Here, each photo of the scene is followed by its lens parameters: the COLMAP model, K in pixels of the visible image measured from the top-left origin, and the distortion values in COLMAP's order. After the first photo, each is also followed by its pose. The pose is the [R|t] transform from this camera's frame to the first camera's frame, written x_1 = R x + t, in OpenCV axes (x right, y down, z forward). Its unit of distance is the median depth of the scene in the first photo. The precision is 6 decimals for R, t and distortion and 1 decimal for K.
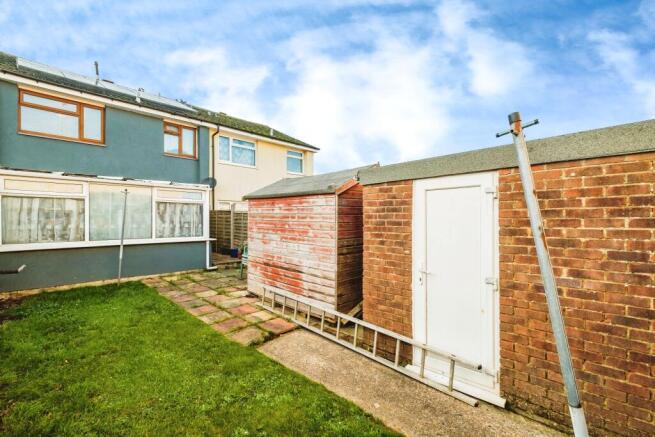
lens RADIAL K [[292.7, 0, 323.6], [0, 292.7, 217.6], [0, 0, 1]] dist [0.000769, 0.000147]
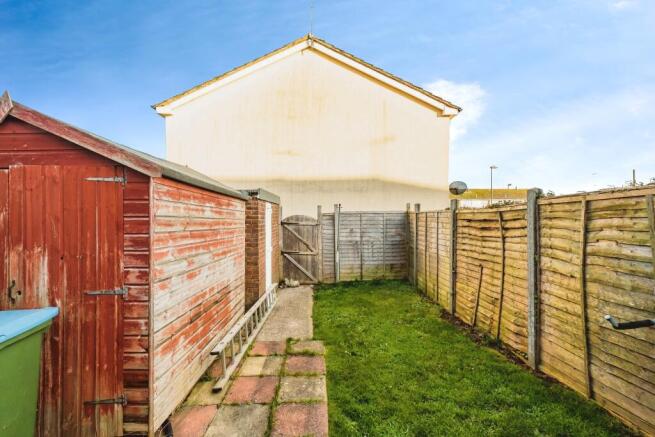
lens RADIAL K [[292.7, 0, 323.6], [0, 292.7, 217.6], [0, 0, 1]] dist [0.000769, 0.000147]
pose [[-0.714990, 0.005248, 0.699115, -0.592769], [-0.001270, 0.999960, -0.008805, -0.007132], [-0.699133, -0.007184, -0.714955, 1.011501]]
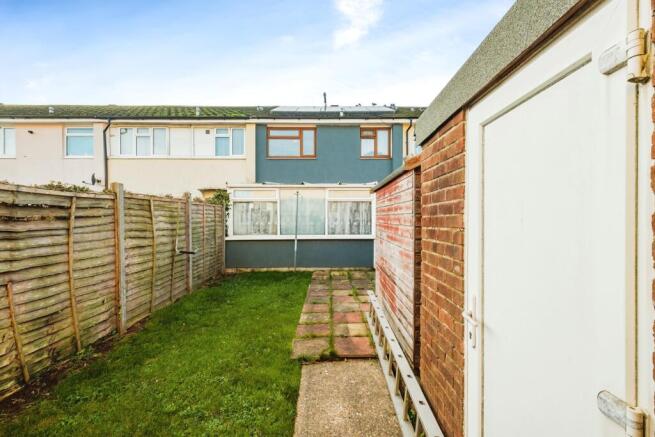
lens RADIAL K [[293.3, 0, 329.4], [0, 293.3, 222.1], [0, 0, 1]] dist [0.003648, 0.000645]
pose [[0.704235, -0.002916, -0.709961, 0.240707], [0.010183, 0.999930, 0.005994, 0.018988], [0.709894, -0.011451, 0.704215, 0.267353]]
